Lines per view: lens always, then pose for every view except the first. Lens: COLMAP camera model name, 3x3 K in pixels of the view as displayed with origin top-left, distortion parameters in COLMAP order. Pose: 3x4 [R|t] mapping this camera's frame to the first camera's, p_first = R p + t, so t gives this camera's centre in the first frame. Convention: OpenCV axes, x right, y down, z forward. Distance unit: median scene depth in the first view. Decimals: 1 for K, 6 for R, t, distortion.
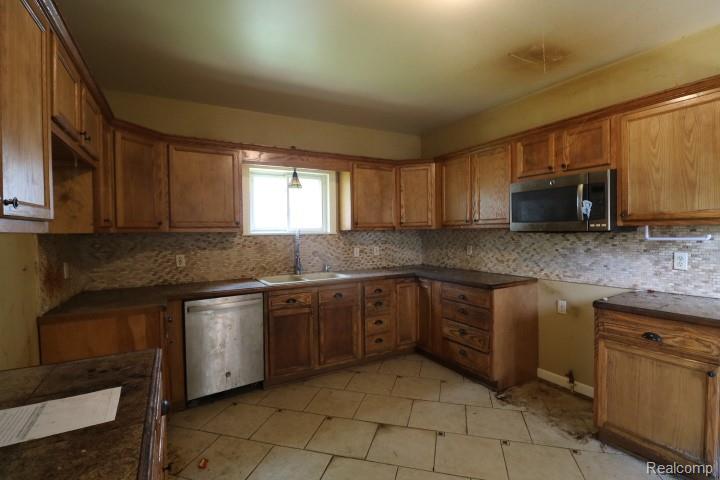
lens RADIAL K [[333.5, 0, 360.0], [0, 333.5, 240.0], [0, 0, 1]] dist [-0.011678, -0.000961]
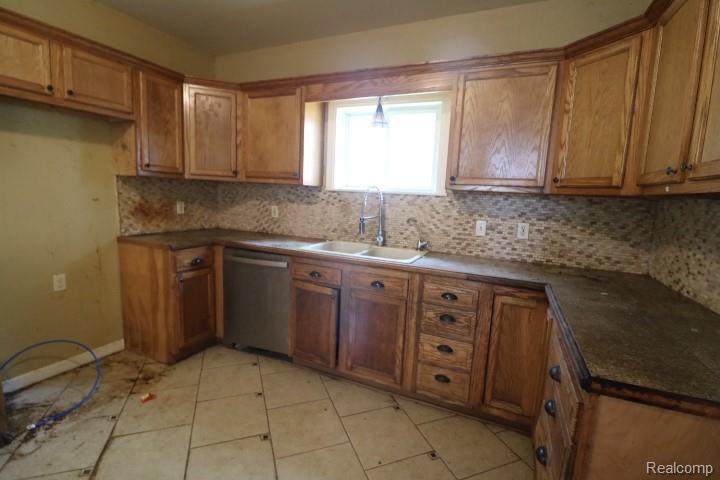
lens RADIAL K [[333.5, 0, 360.0], [0, 333.5, 240.0], [0, 0, 1]] dist [-0.011678, -0.000961]
pose [[0.592469, 0.152610, -0.791006, 0.398754], [-0.075704, 0.988095, 0.133932, -0.007932], [0.802028, -0.019468, 0.596969, 0.536650]]
